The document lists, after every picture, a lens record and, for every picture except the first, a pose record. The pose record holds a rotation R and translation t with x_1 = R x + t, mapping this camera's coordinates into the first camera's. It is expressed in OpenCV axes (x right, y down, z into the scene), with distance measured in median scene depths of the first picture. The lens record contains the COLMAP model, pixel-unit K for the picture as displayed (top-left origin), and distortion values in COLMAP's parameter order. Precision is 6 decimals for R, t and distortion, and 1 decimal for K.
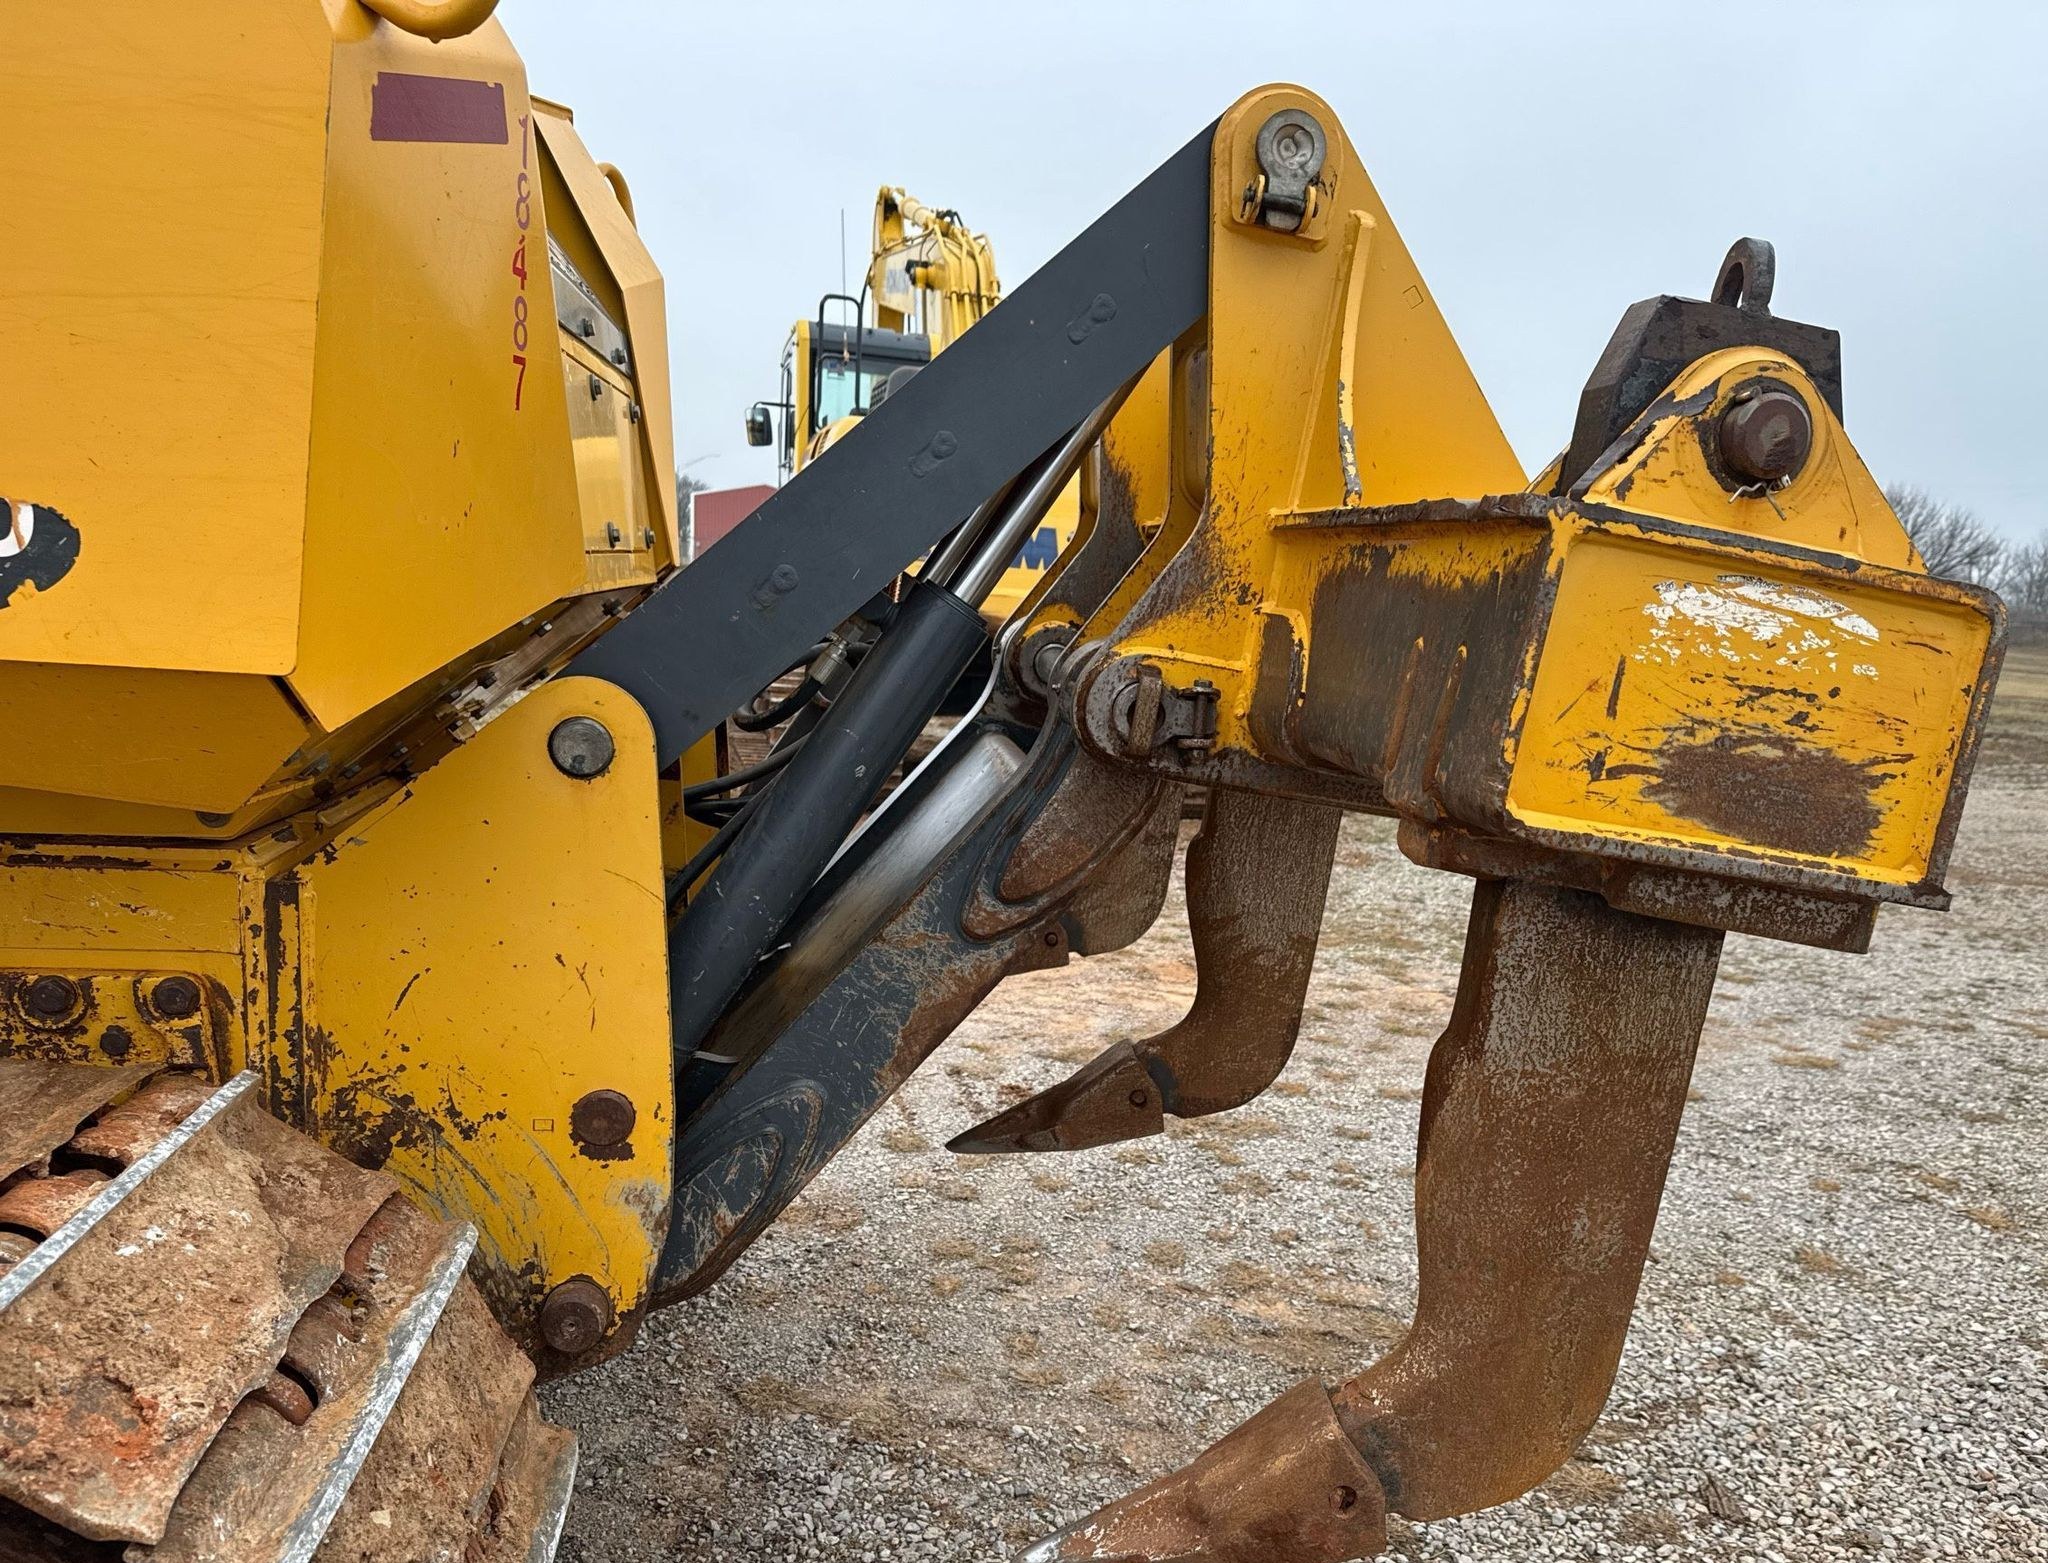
lens RADIAL K [[1544.2, 0, 1024.0], [0, 1544.2, 849.9], [0, 0, 1]] dist [0.026515, -0.003309]
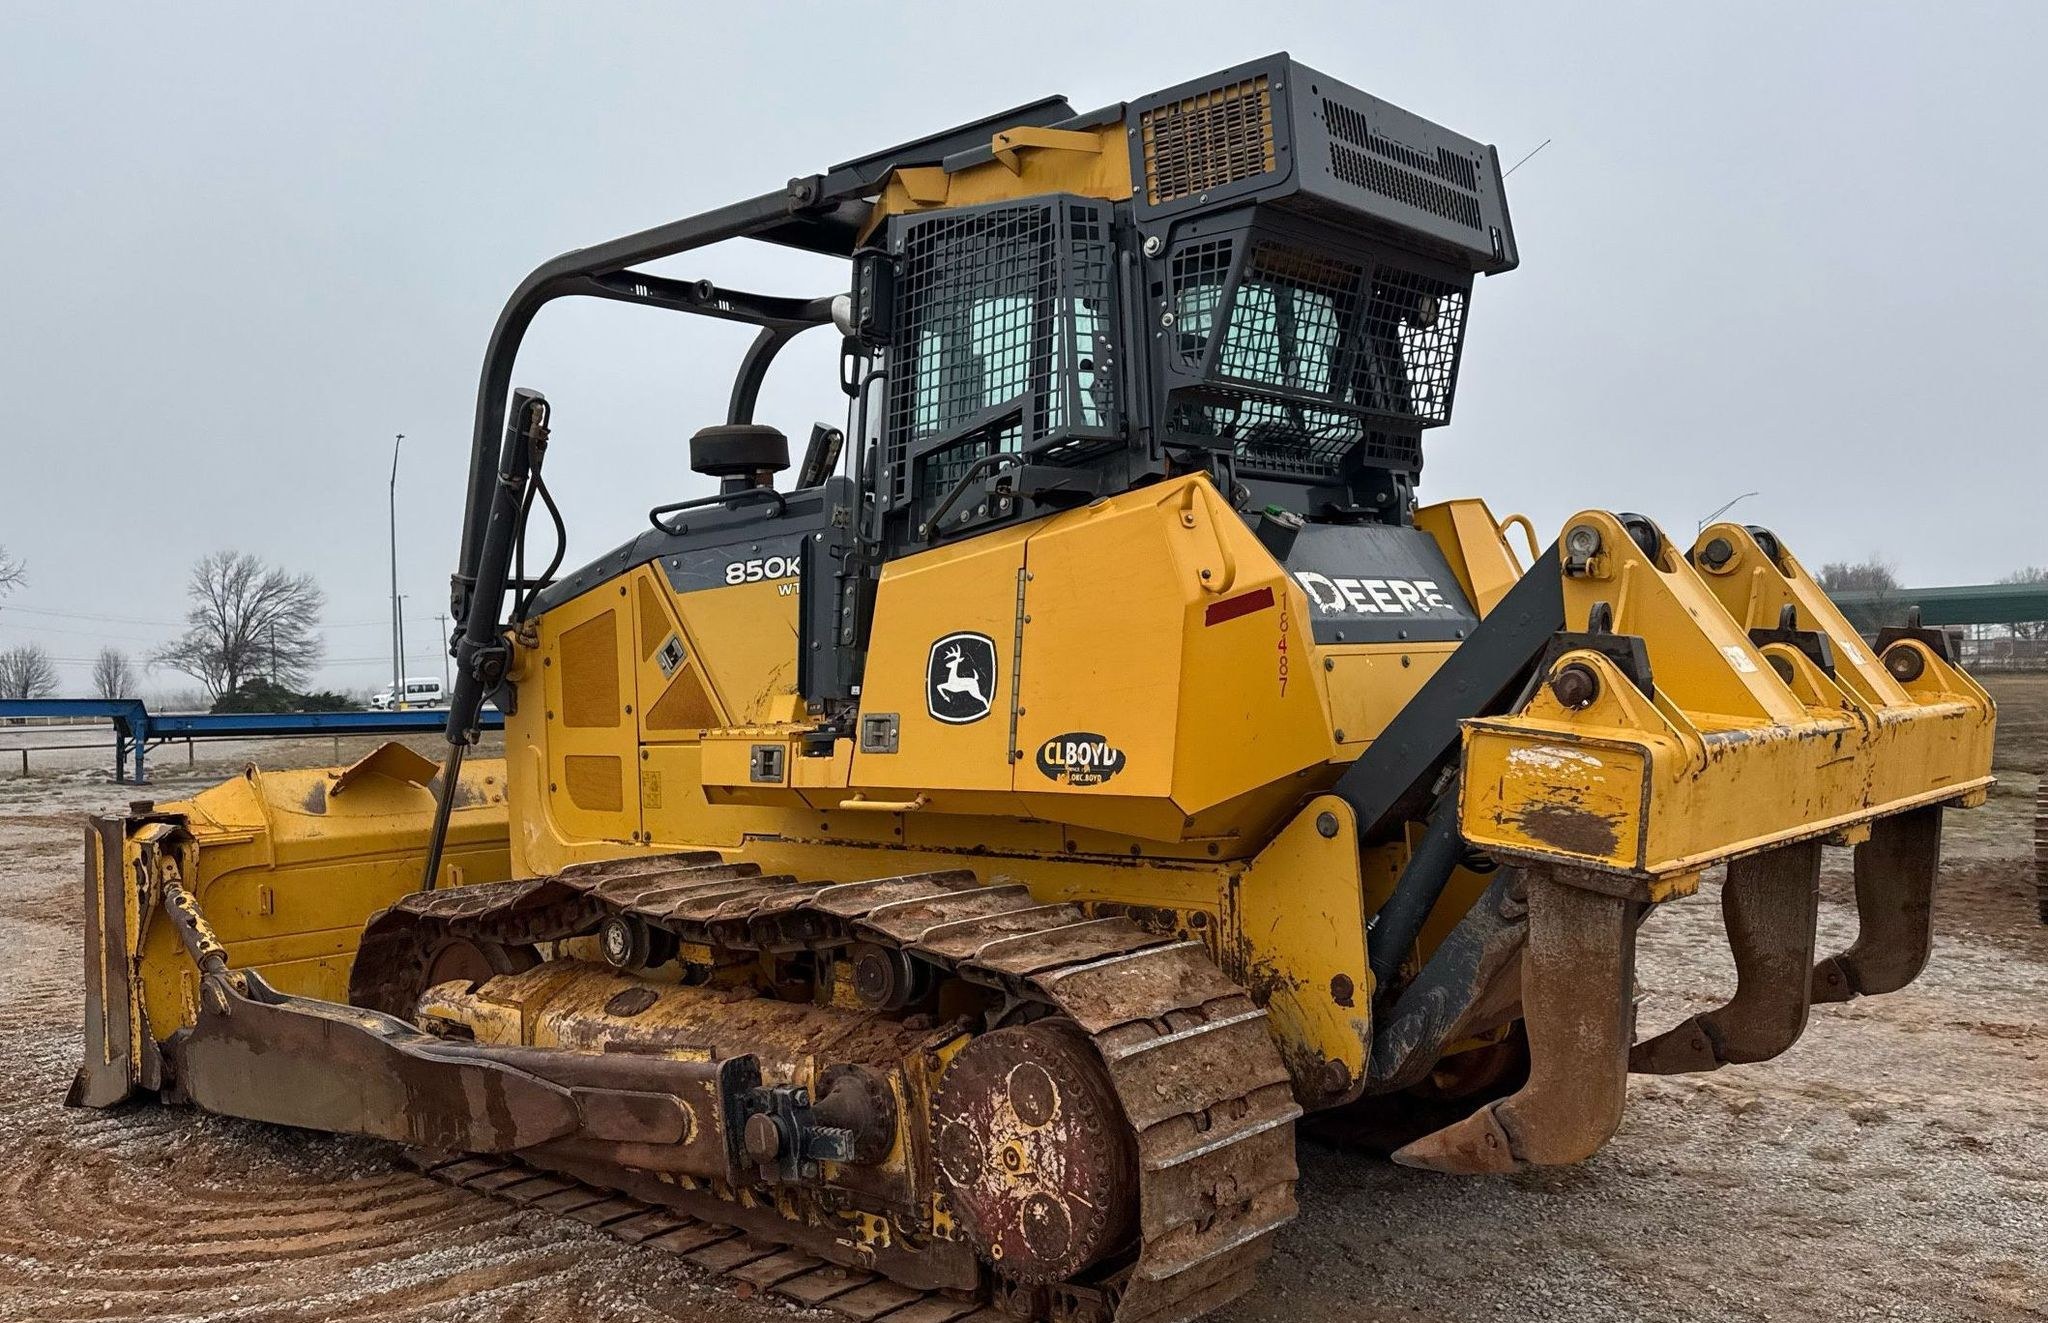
lens RADIAL K [[1686.7, 0, 1024.0], [0, 1686.7, 661.5], [0, 0, 1]] dist [0.105607, -0.004628]
pose [[0.595463, -0.090735, -0.798242, 2.088397], [-0.068578, 0.984234, -0.163034, 0.196478], [0.800450, 0.151823, 0.579853, -1.268591]]
